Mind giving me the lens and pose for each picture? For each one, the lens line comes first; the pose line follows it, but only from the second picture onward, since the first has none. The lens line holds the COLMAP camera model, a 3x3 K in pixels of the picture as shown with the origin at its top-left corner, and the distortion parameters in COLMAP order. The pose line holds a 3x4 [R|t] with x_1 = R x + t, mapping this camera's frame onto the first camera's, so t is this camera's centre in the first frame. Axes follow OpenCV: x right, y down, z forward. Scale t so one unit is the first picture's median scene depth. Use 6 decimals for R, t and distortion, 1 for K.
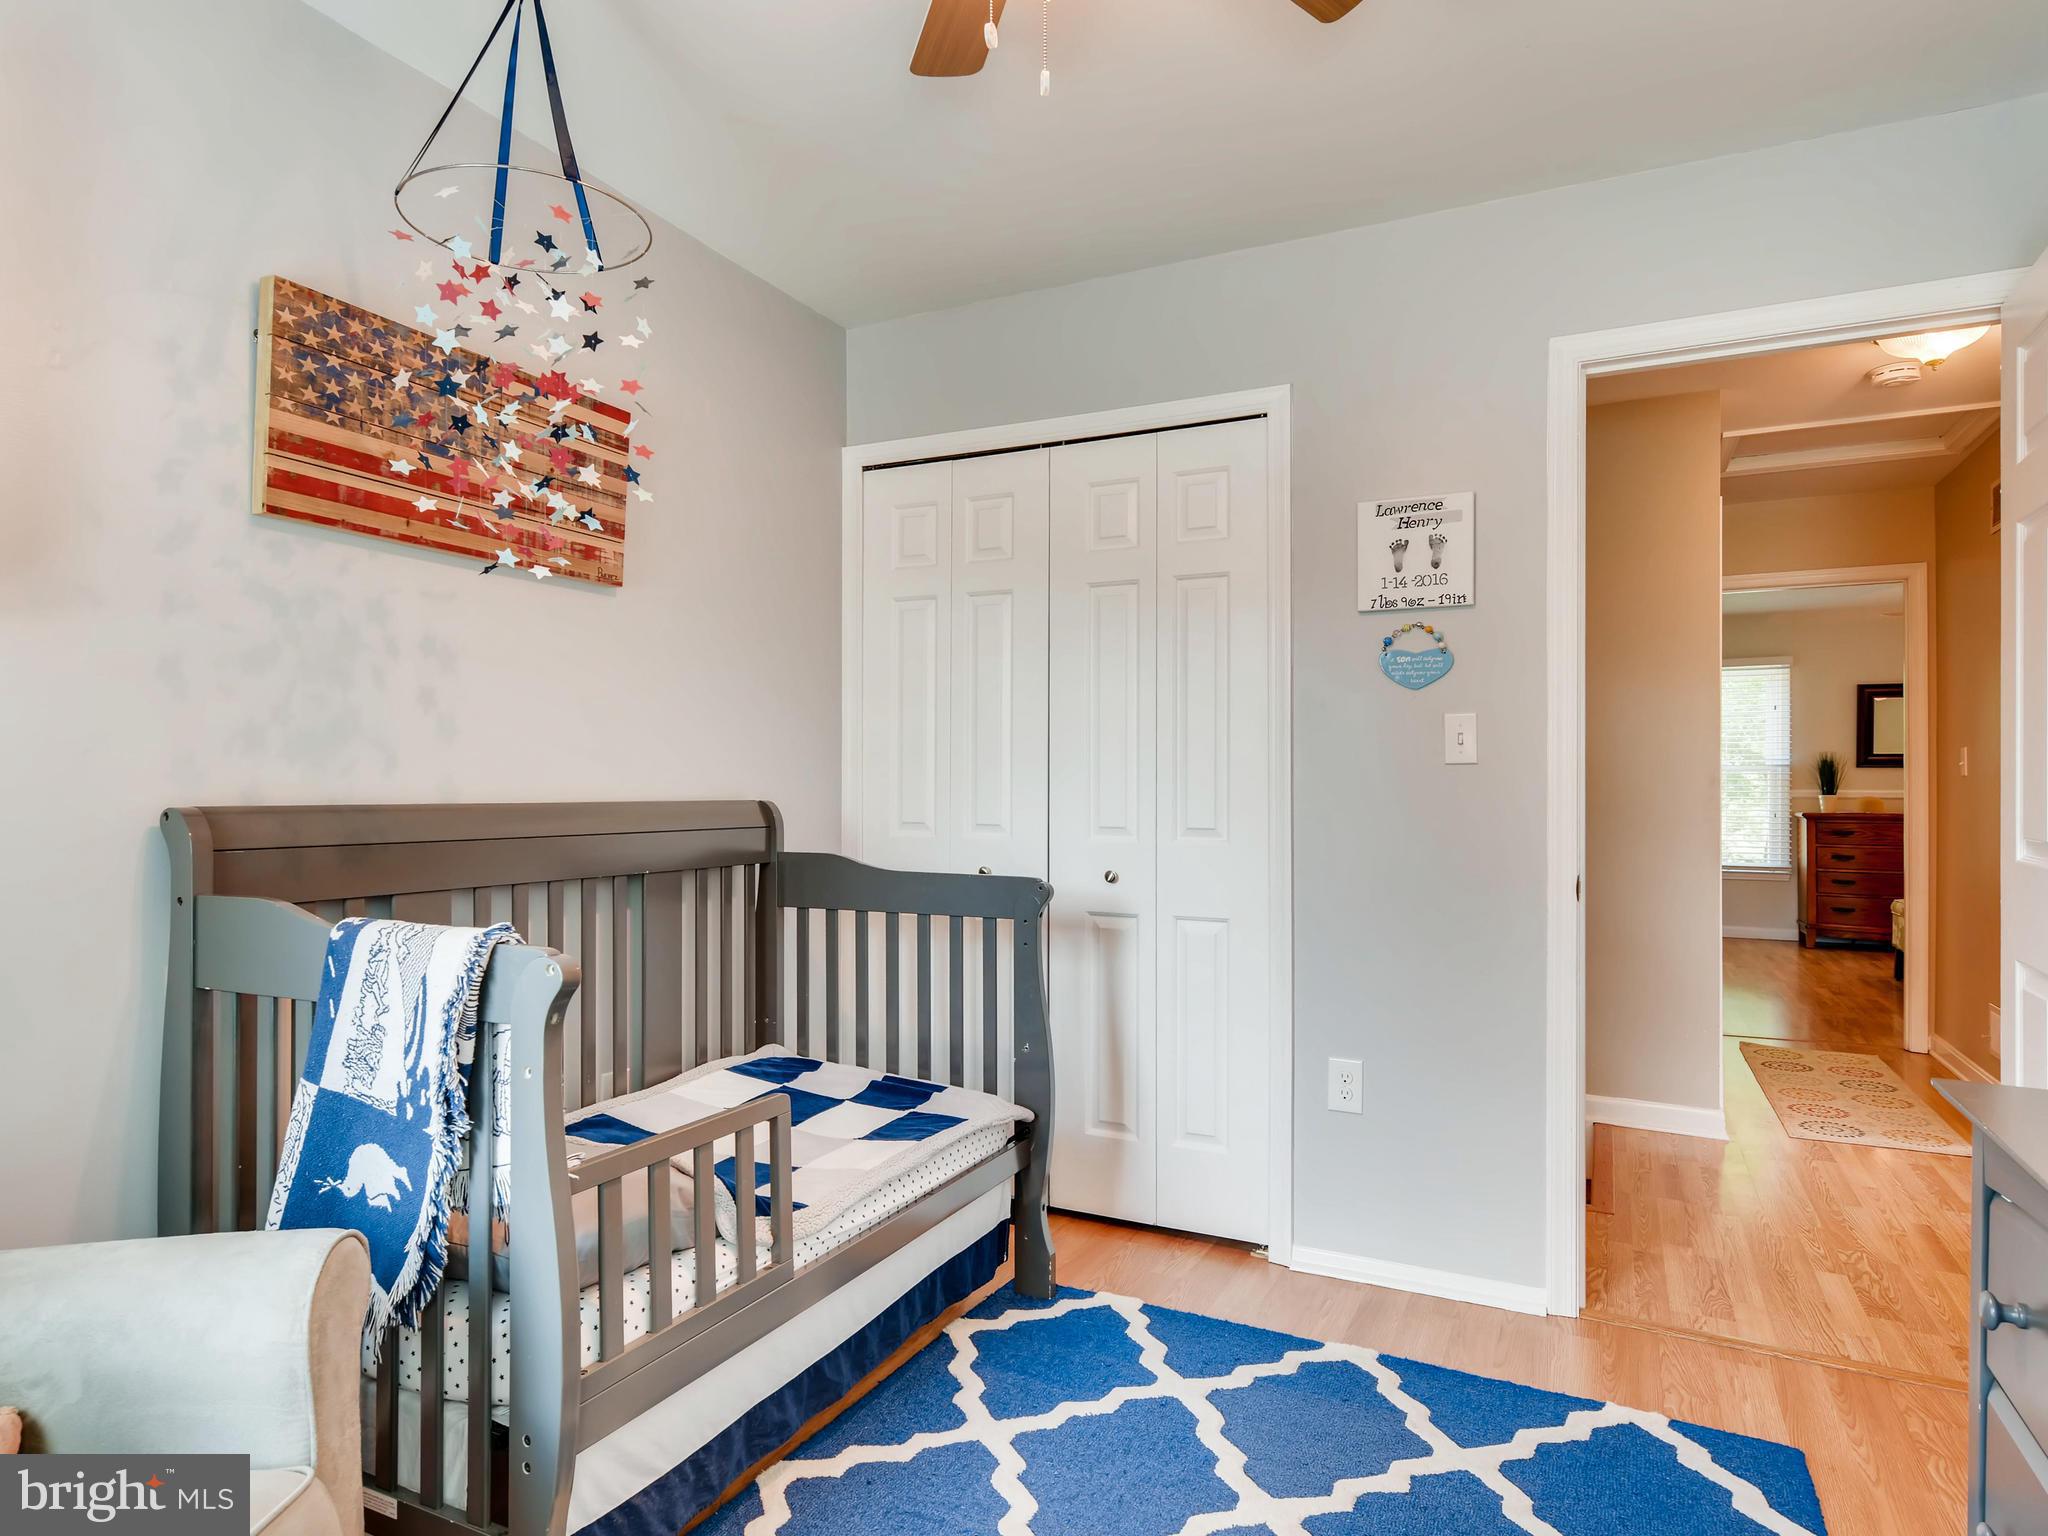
lens RADIAL K [[1149.4, 0, 1028.5], [0, 1149.4, 783.2], [0, 0, 1]] dist [-0.007790, 0.007760]
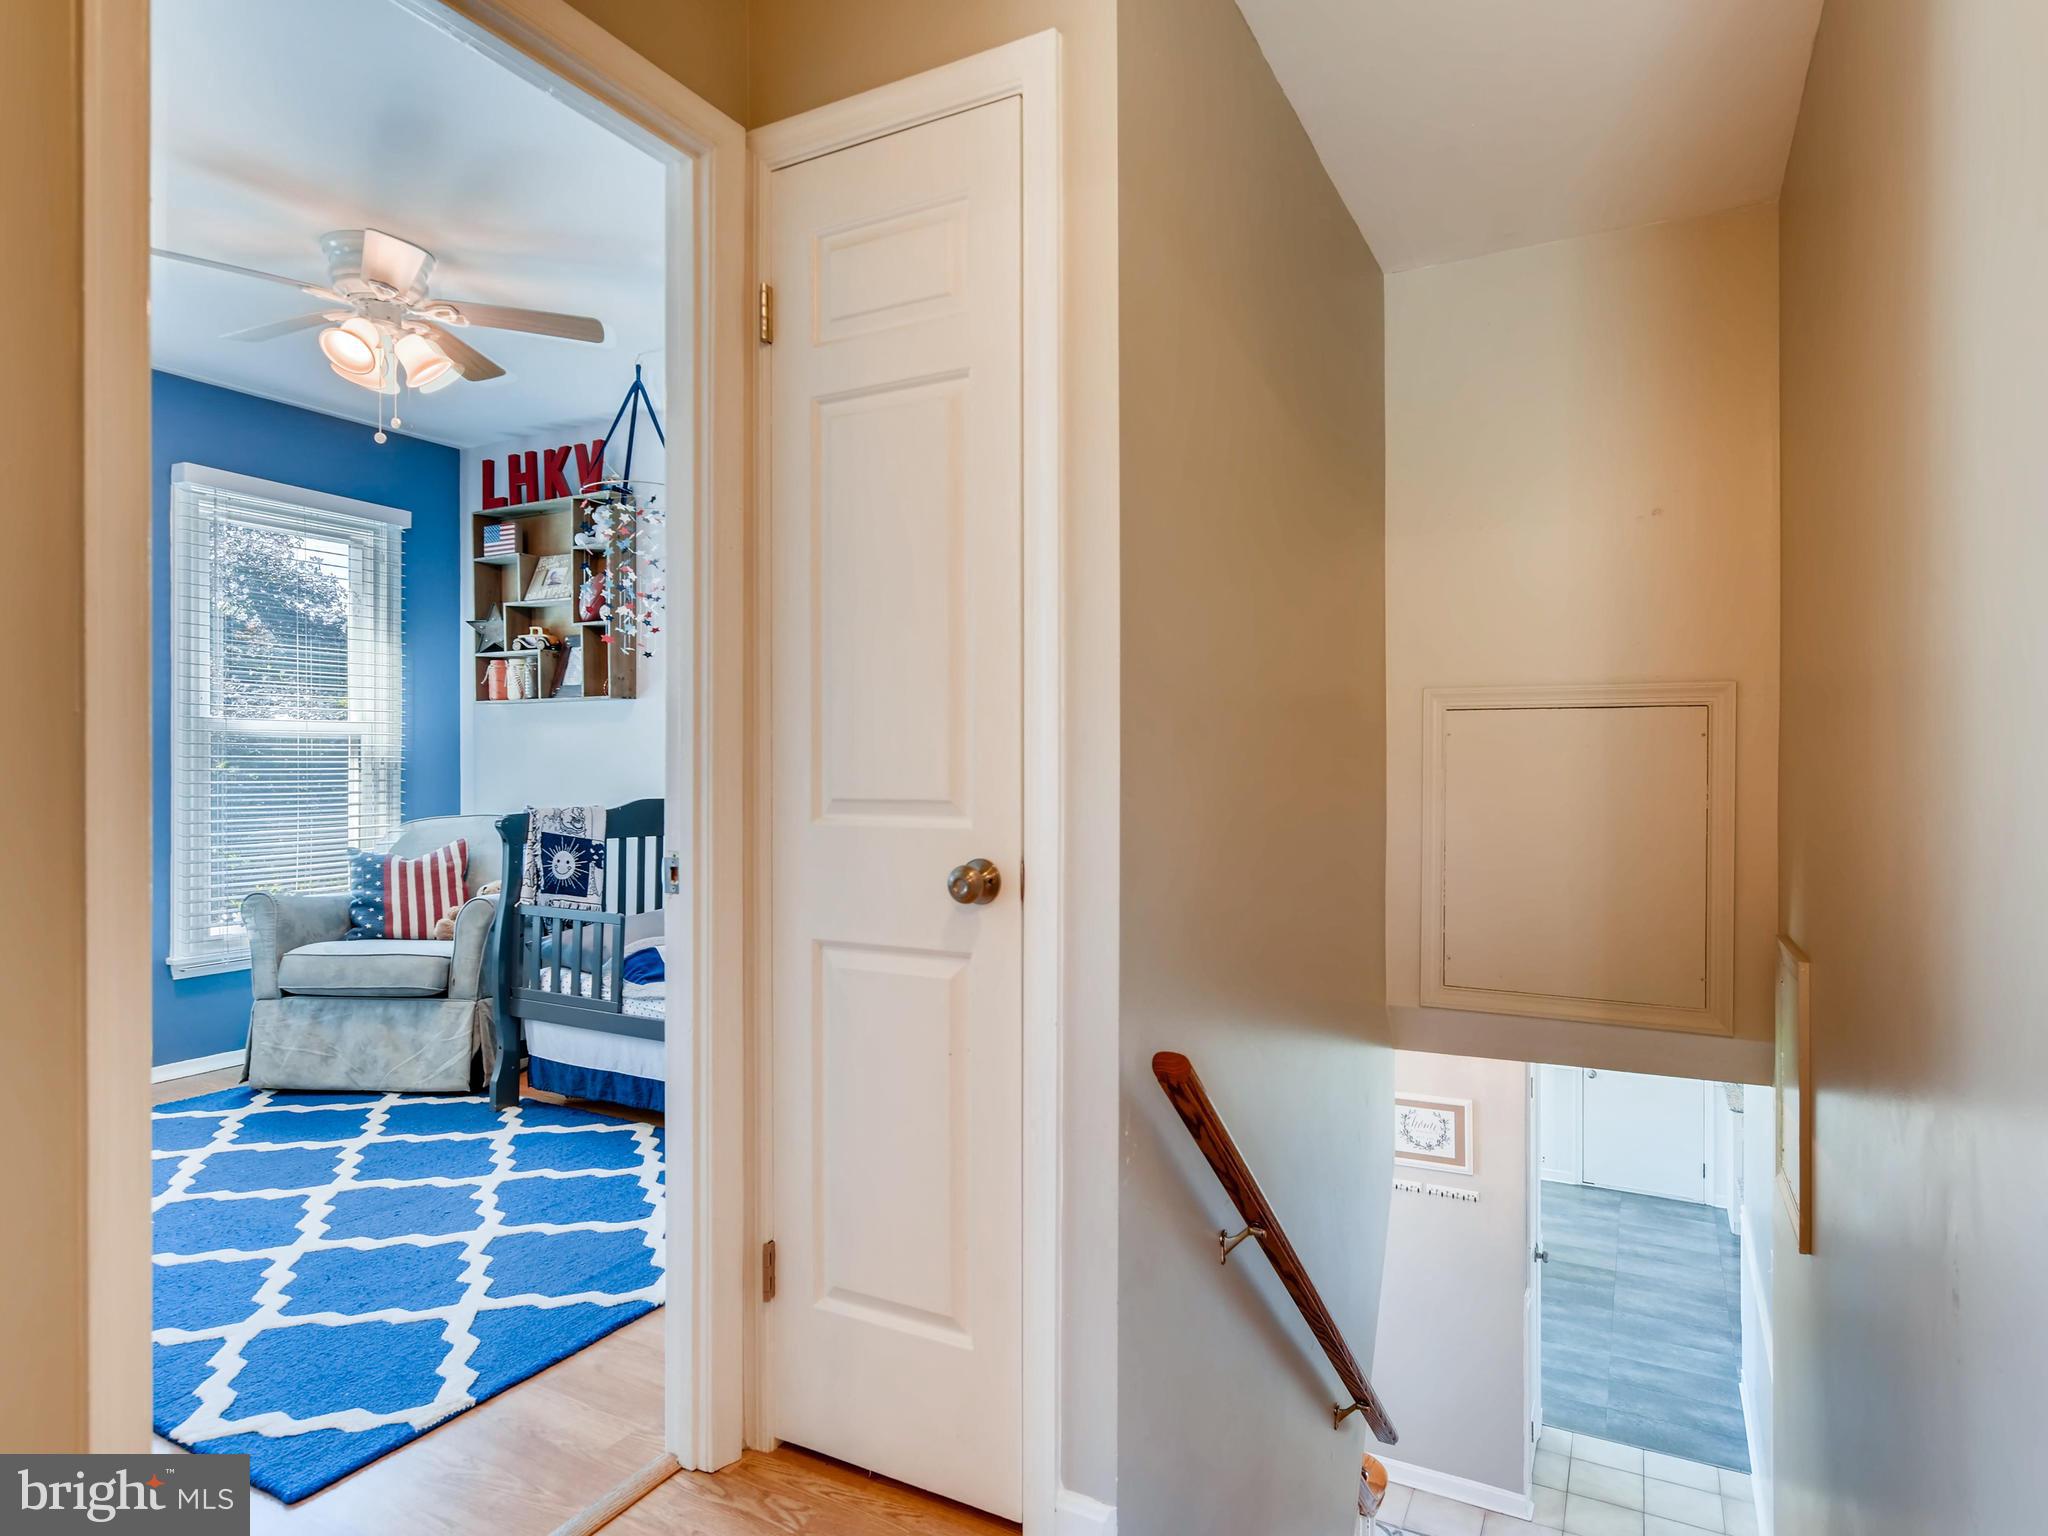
lens RADIAL K [[1154.0, 0, 1024.0], [0, 1154.0, 768.0], [0, 0, 1]] dist [-0.003337, -0.000806]
pose [[-0.022284, -0.002356, -0.999749, 1.560968], [-0.001805, 0.999996, -0.002316, 0.030512], [0.999750, 0.001753, -0.022288, 1.599238]]
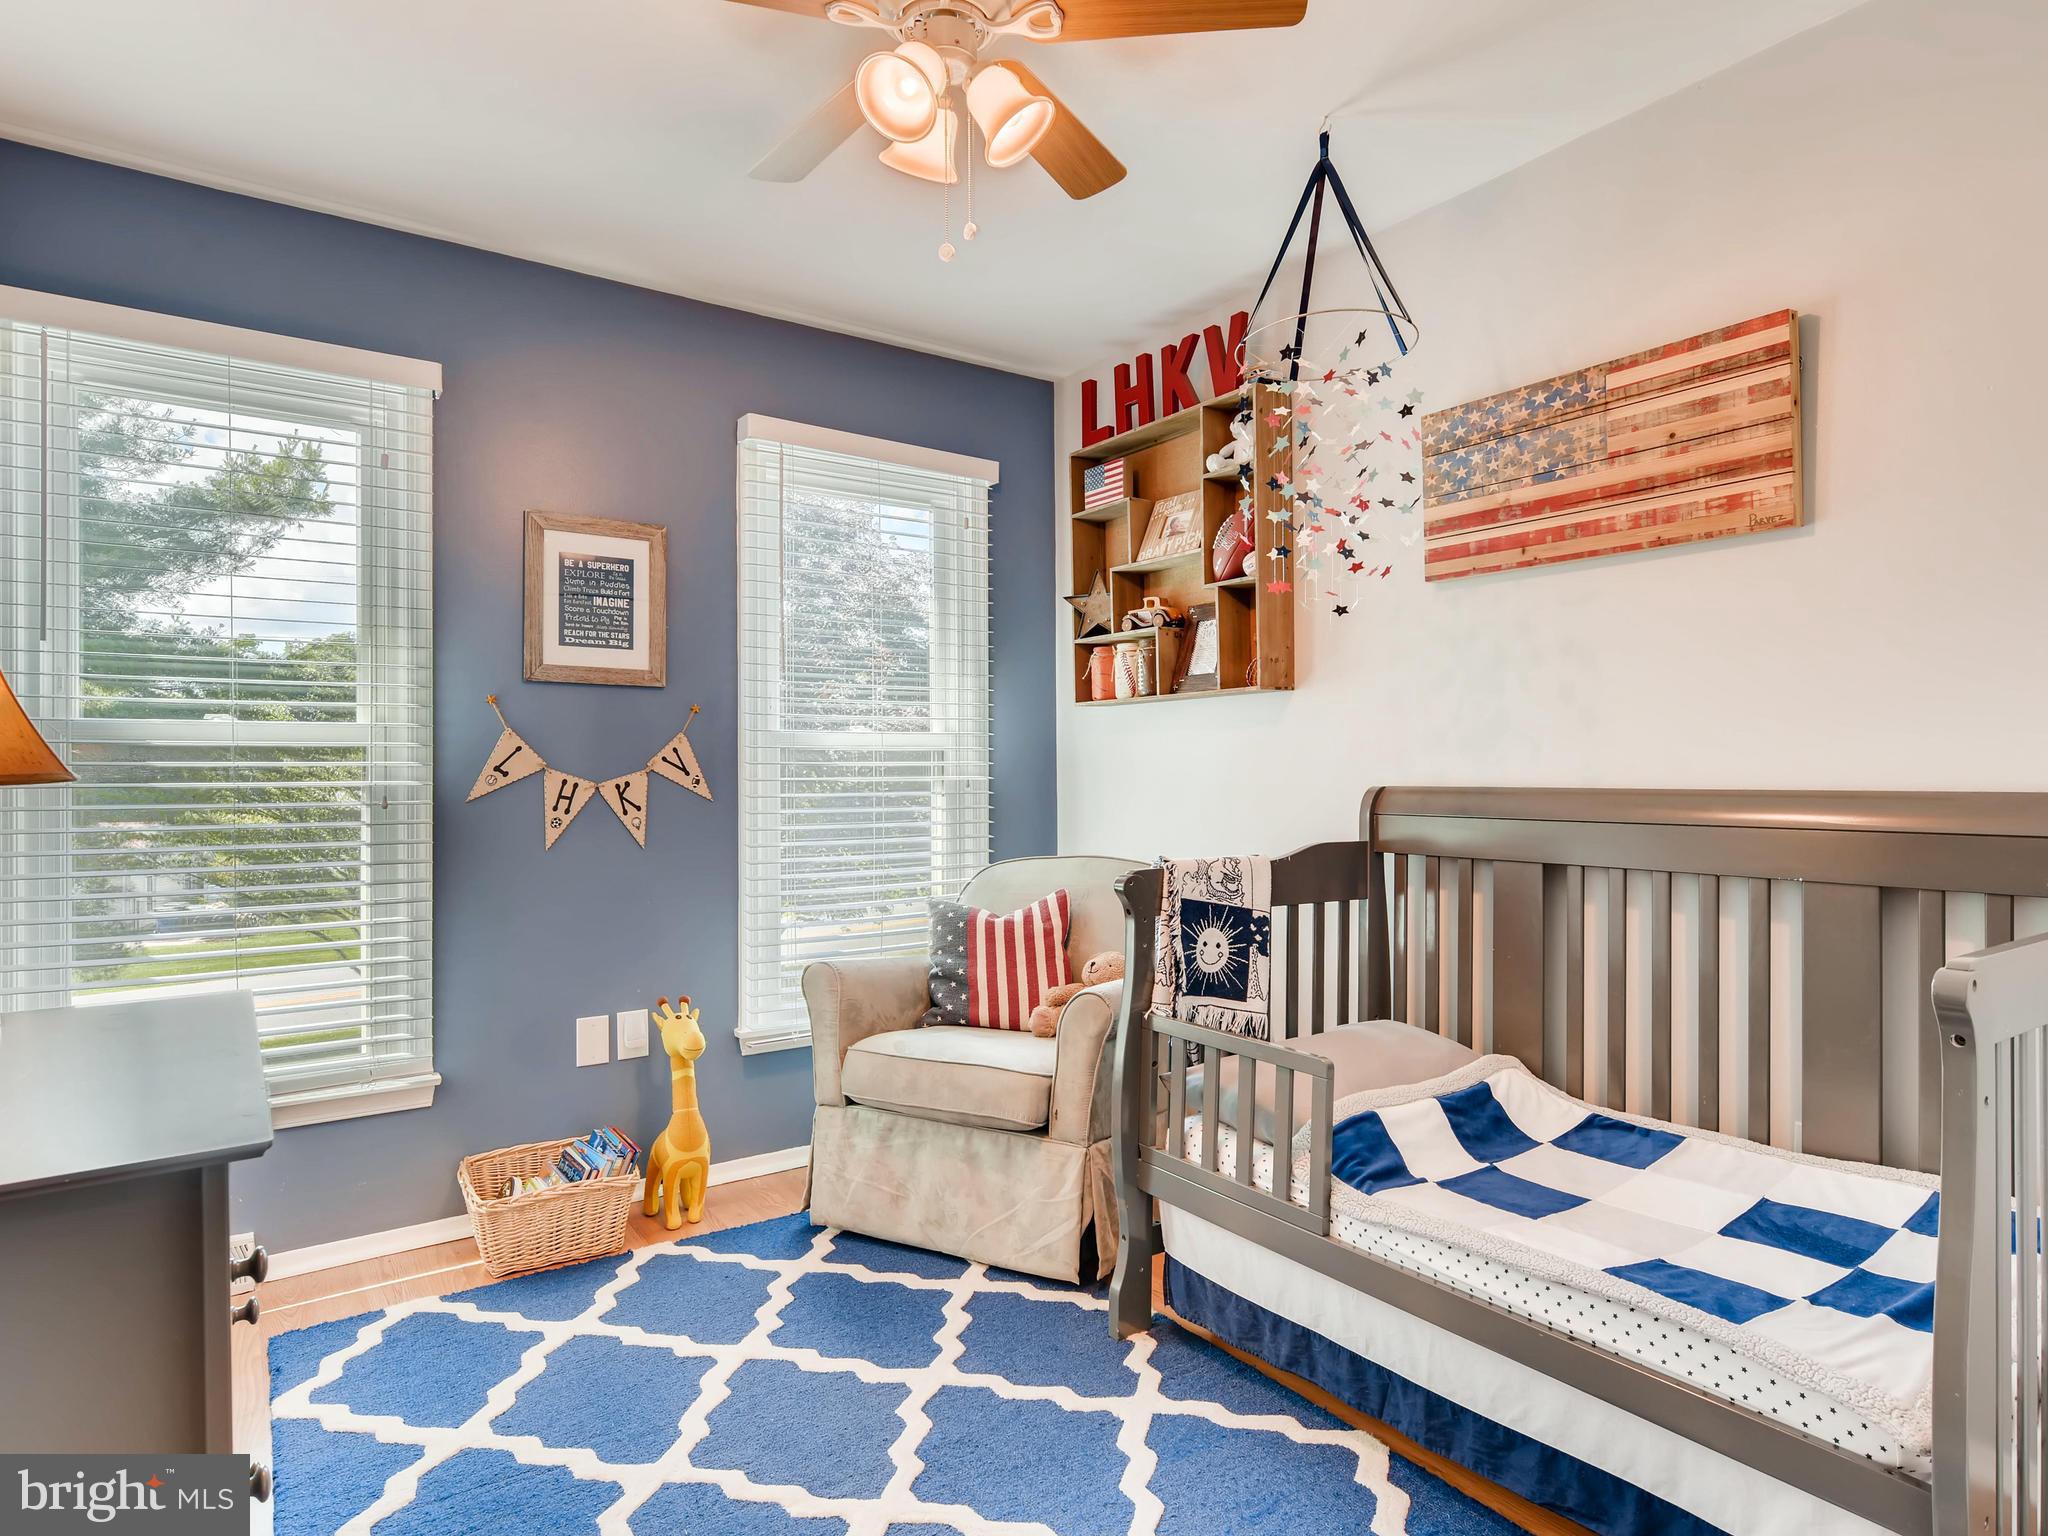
lens RADIAL K [[1149.4, 0, 1028.5], [0, 1149.4, 783.2], [0, 0, 1]] dist [-0.007790, 0.007760]
pose [[-0.470708, 0.002787, -0.882285, 0.797114], [0.002622, 0.999995, 0.001760, 0.010236], [0.882285, -0.001484, -0.470713, 1.179154]]
